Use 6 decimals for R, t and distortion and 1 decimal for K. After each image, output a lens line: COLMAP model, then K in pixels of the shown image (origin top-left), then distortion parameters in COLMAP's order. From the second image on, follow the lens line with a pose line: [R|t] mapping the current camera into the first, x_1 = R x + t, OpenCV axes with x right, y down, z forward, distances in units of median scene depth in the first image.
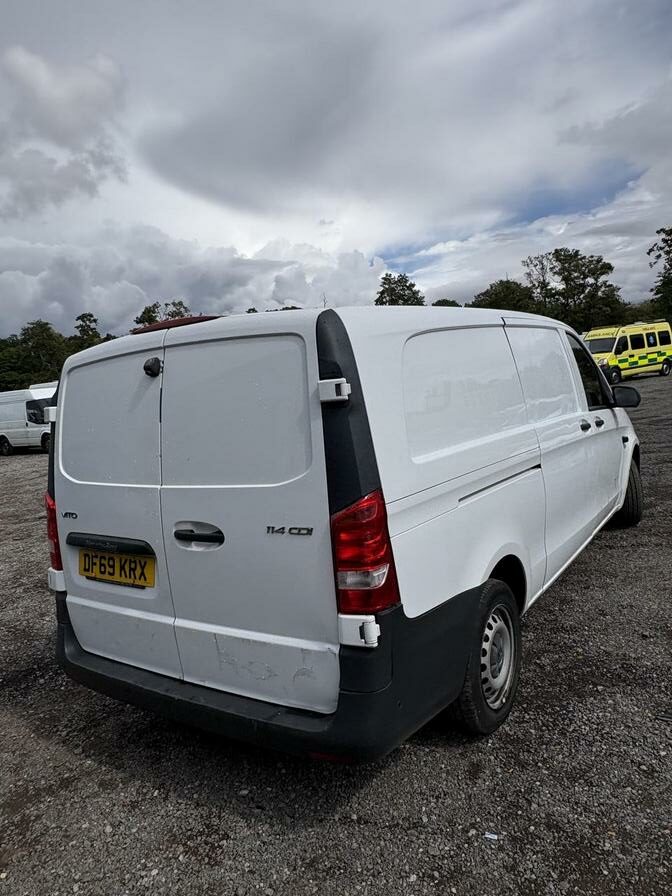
lens RADIAL K [[623.1, 0, 340.7], [0, 623.1, 456.4], [0, 0, 1]] dist [-0.004033, 0.004255]
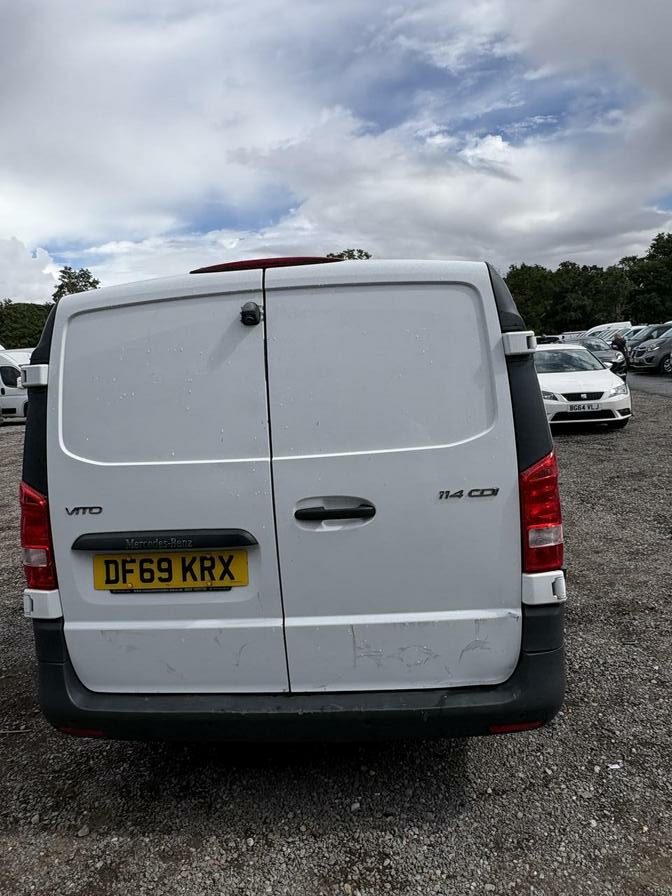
lens RADIAL K [[623.1, 0, 340.2], [0, 623.1, 450.0], [0, 0, 1]] dist [-0.004033, 0.004255]
pose [[0.878725, -0.030562, 0.476349, -0.532692], [0.039580, 0.999177, -0.008907, 0.042509], [-0.475685, 0.026681, 0.879211, 0.209322]]
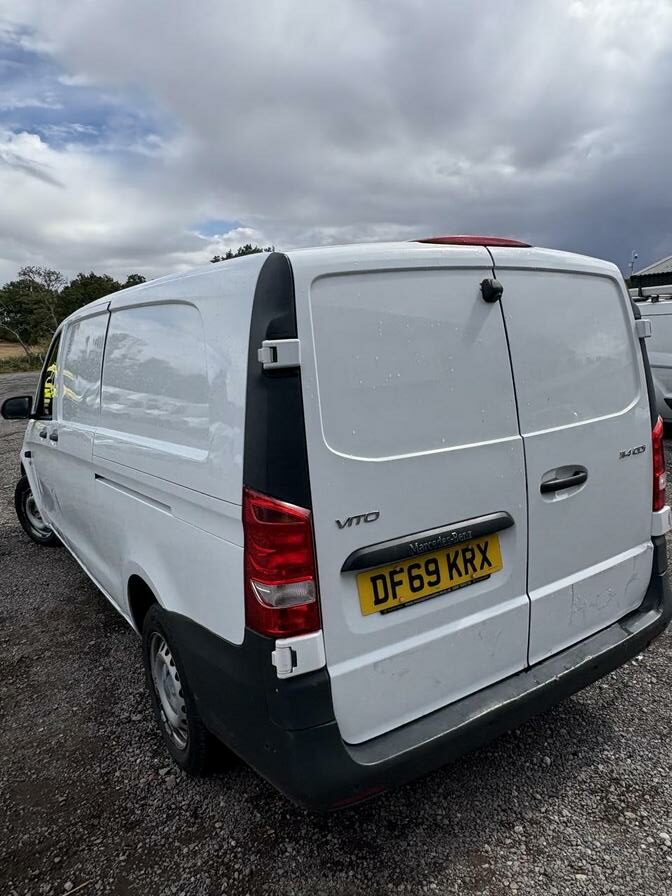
lens RADIAL K [[623.1, 0, 339.6], [0, 623.1, 448.5], [0, 0, 1]] dist [-0.004033, 0.004255]
pose [[0.399884, -0.083034, 0.912797, -1.011285], [0.136872, 0.990131, 0.030108, 0.006003], [-0.906288, 0.112897, 0.407303, 0.785349]]
